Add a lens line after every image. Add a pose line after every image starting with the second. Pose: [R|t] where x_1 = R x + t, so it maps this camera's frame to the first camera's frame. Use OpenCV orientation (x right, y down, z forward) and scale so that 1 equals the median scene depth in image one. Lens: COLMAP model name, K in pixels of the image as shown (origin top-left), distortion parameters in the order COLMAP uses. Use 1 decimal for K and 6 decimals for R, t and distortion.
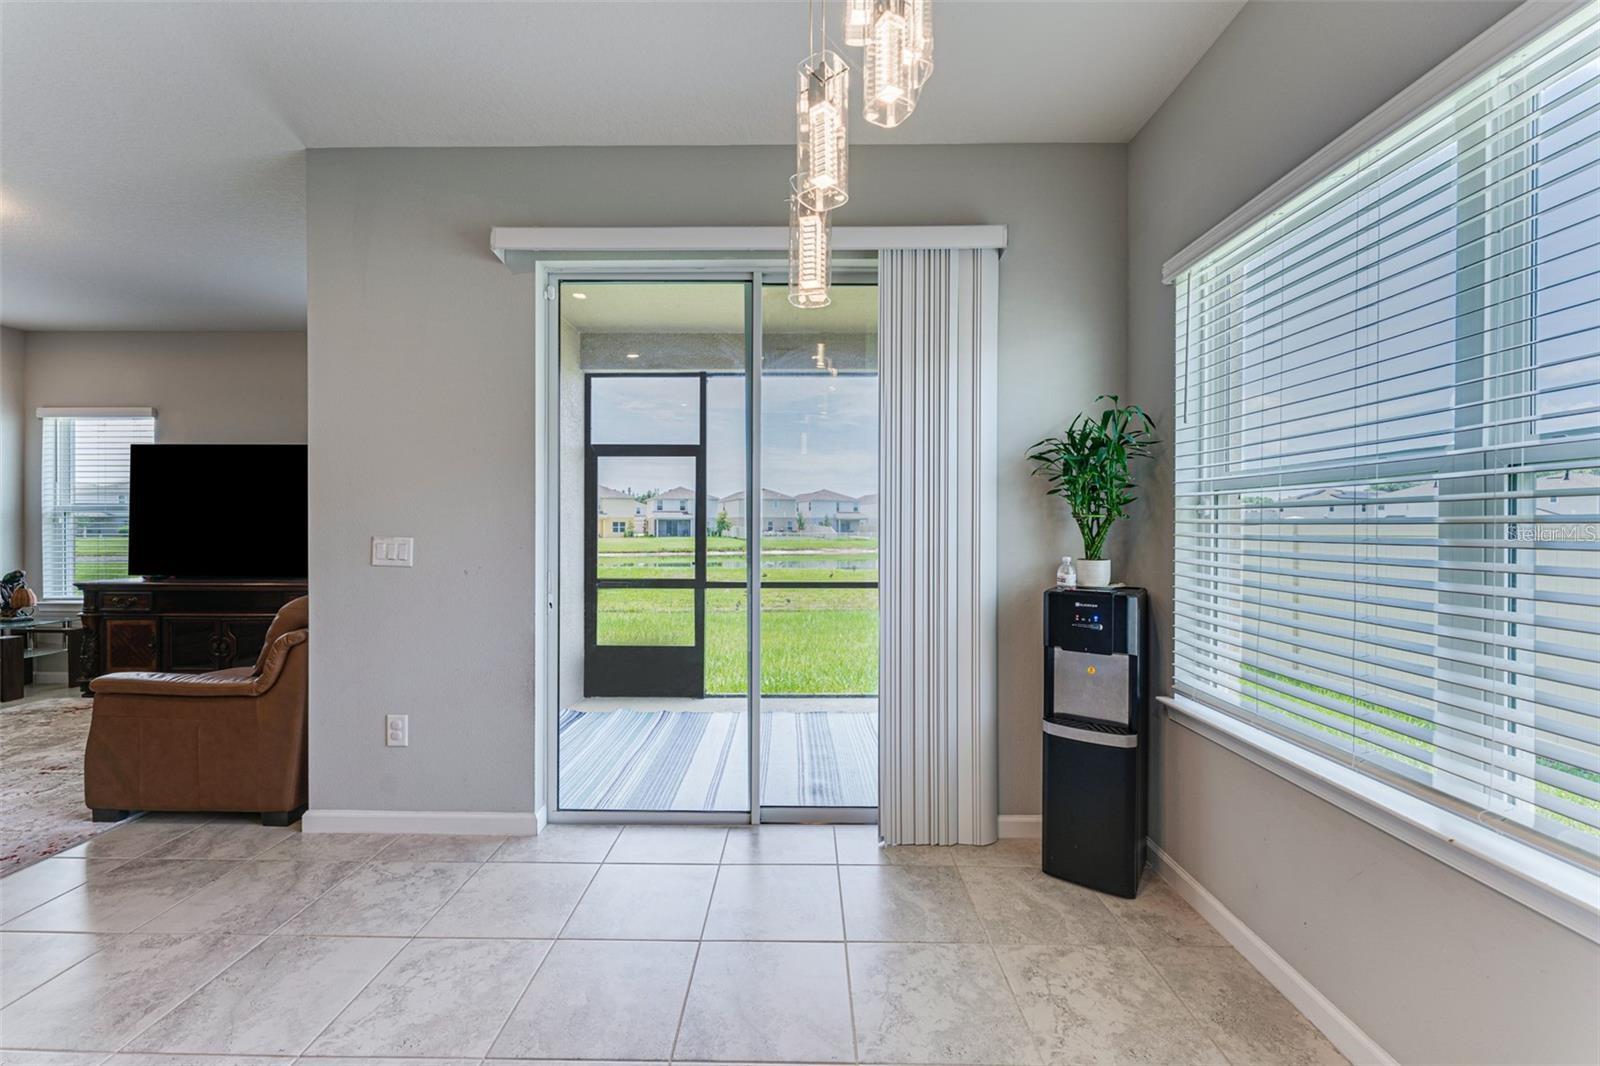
lens RADIAL K [[634.8, 0, 802.4], [0, 634.8, 530.0], [0, 0, 1]] dist [-0.007188, -0.000138]
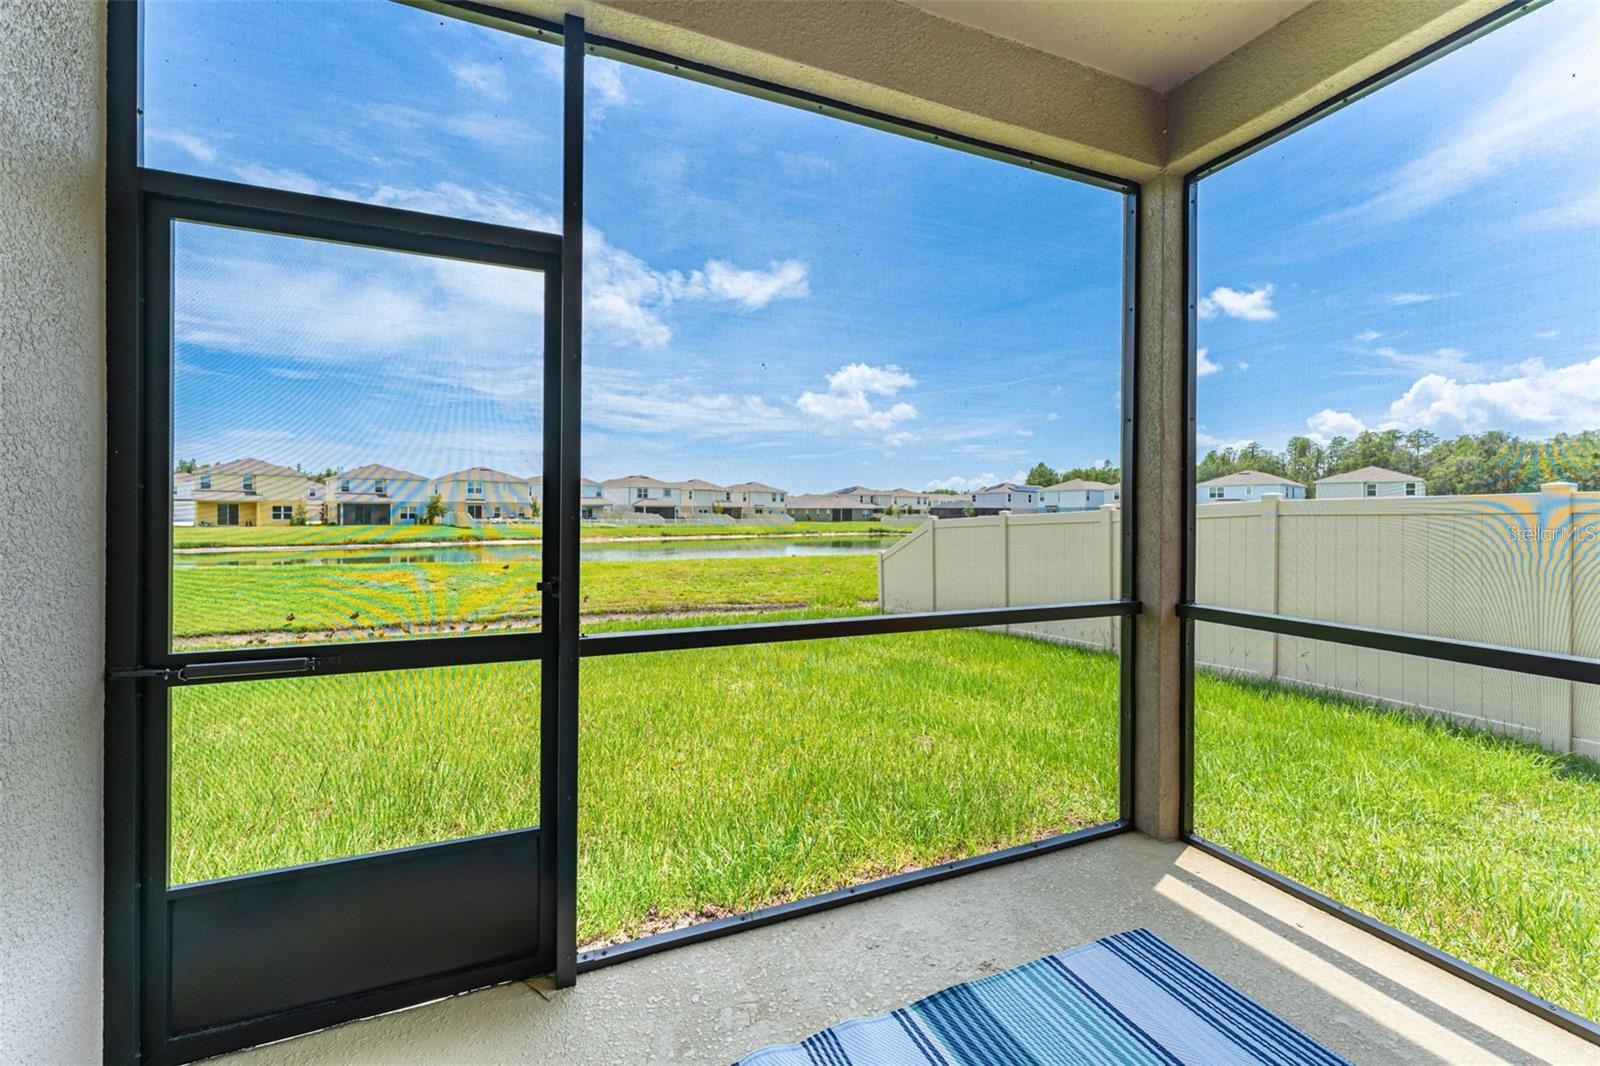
lens RADIAL K [[641.4, 0, 800.4], [0, 641.4, 516.1], [0, 0, 1]] dist [-0.001010, -0.000075]
pose [[0.921785, 0.001790, 0.387698, -0.345572], [-0.001014, 0.999997, -0.002205, 0.029549], [-0.387701, 0.001639, 0.921784, 1.238603]]
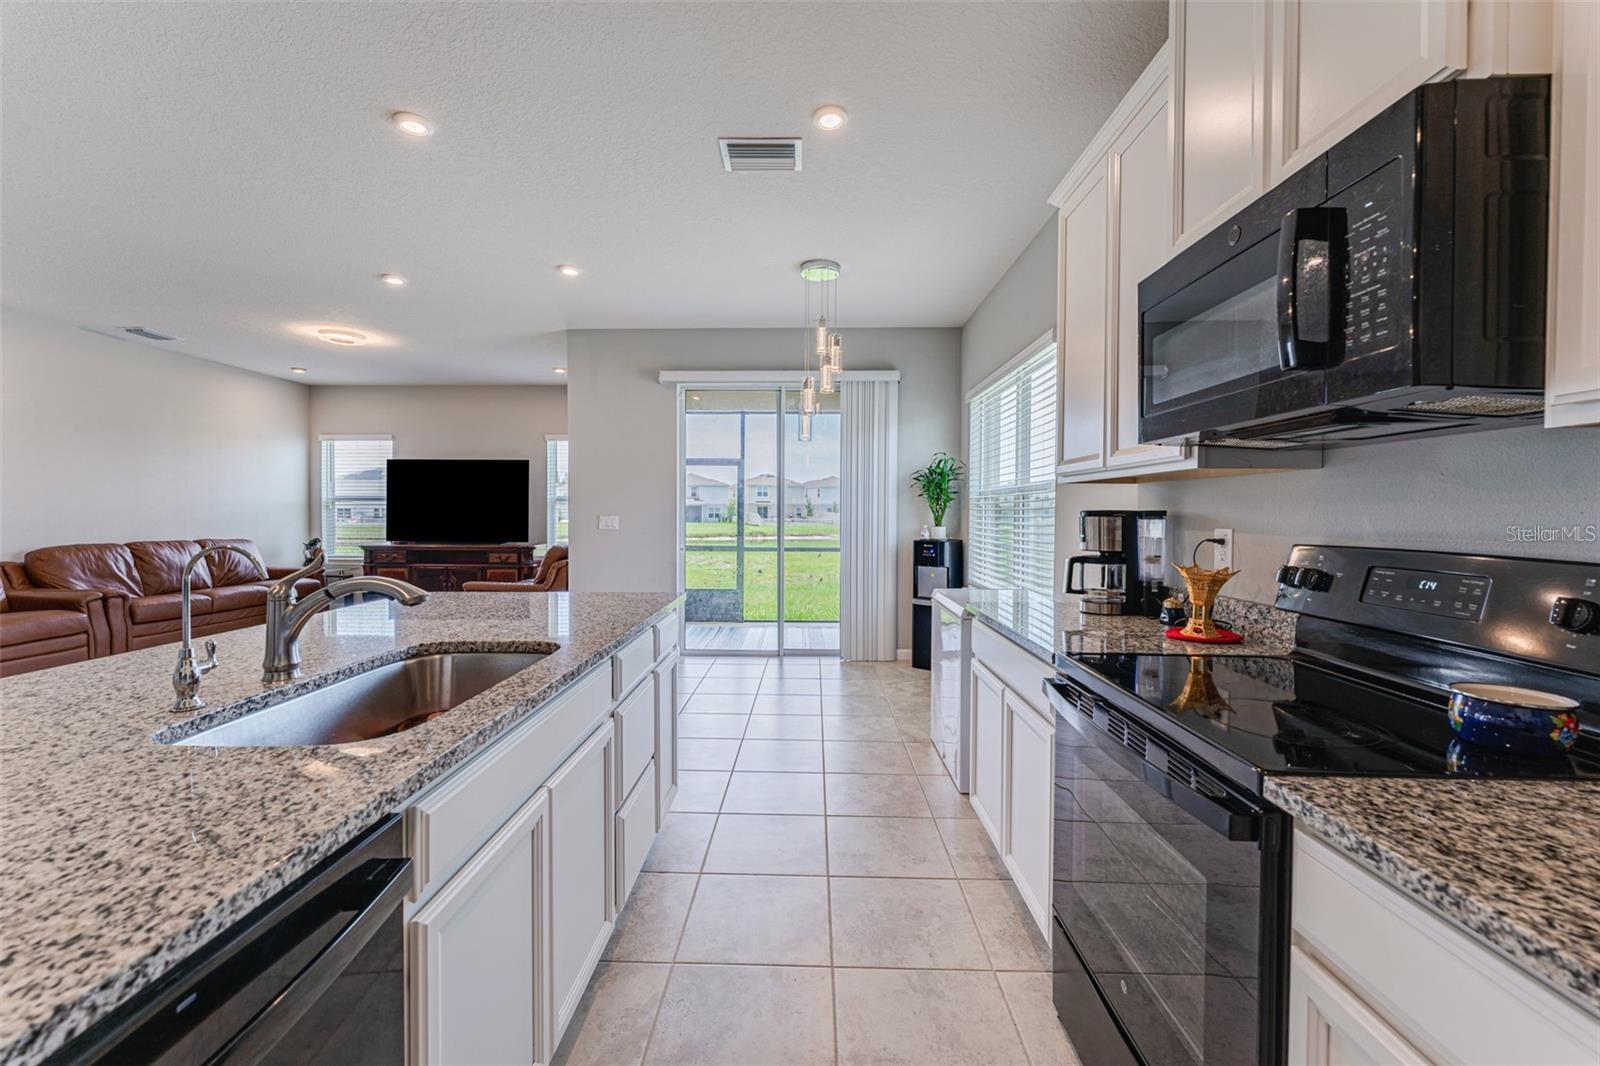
lens RADIAL K [[656.6, 0, 794.2], [0, 656.6, 521.1], [0, 0, 1]] dist [-0.000353, -0.000197]
pose [[0.999563, 0.002739, -0.029419, 0.029606], [-0.002529, 0.999971, 0.007171, 0.011863], [0.029438, -0.007093, 0.999541, -1.150226]]
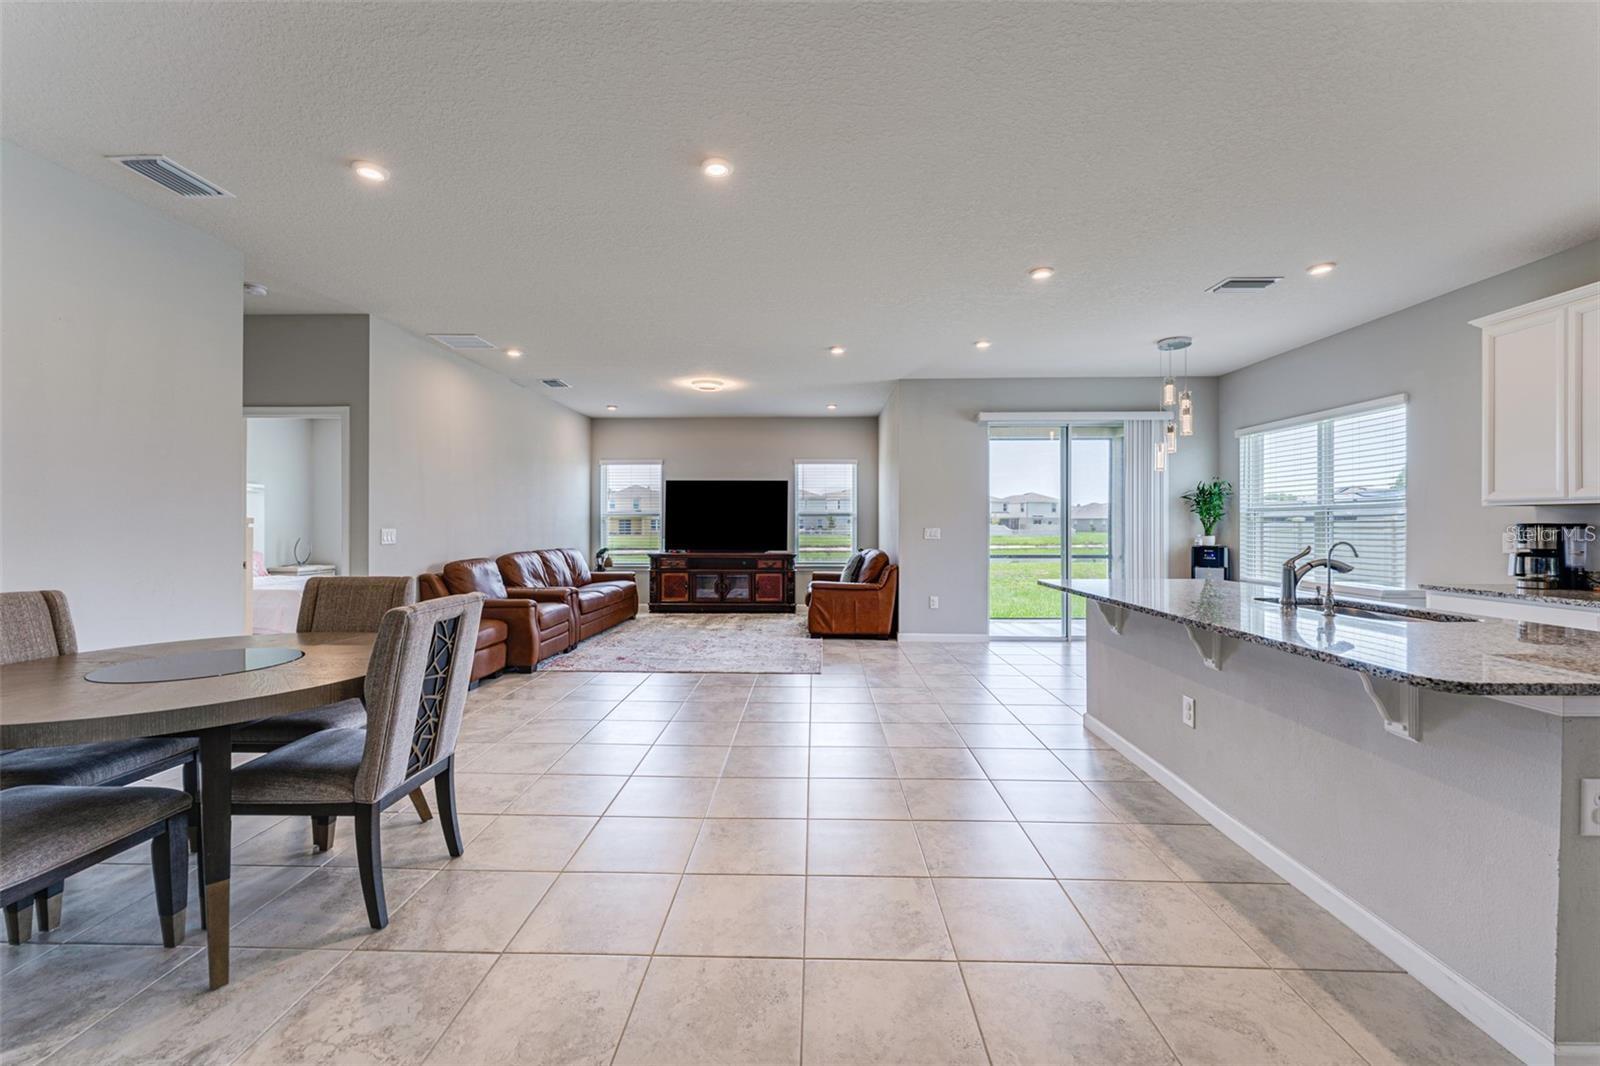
lens RADIAL K [[652.6, 0, 796.3], [0, 652.6, 520.4], [0, 0, 1]] dist [0.000748, 0.000032]
pose [[0.999640, -0.001426, -0.026780, -1.124082], [0.001118, 0.999933, -0.011480, 0.010428], [0.026794, 0.011446, 0.999575, -1.684747]]
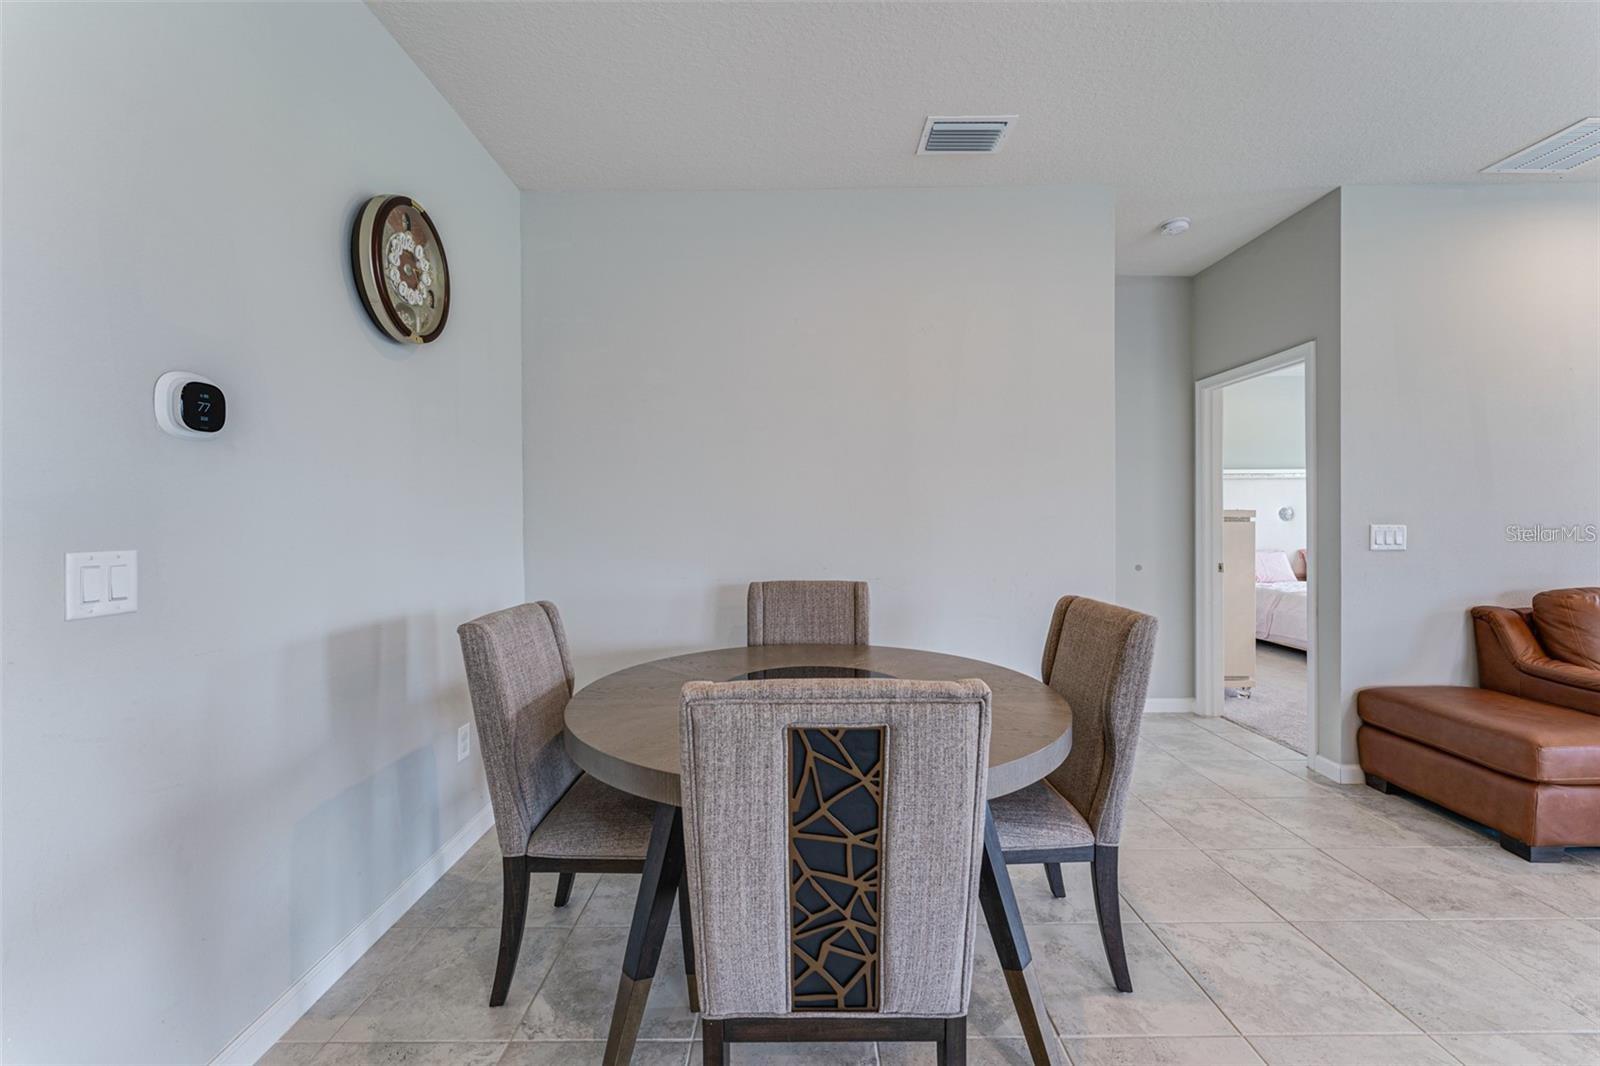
lens RADIAL K [[647.9, 0, 796.7], [0, 647.9, 525.3], [0, 0, 1]] dist [0.001137, 0.000336]
pose [[0.000896, 0.006248, -0.999980, -1.216000], [0.000933, 0.999980, 0.006249, 0.004390], [0.999999, -0.000938, 0.000890, -0.855568]]
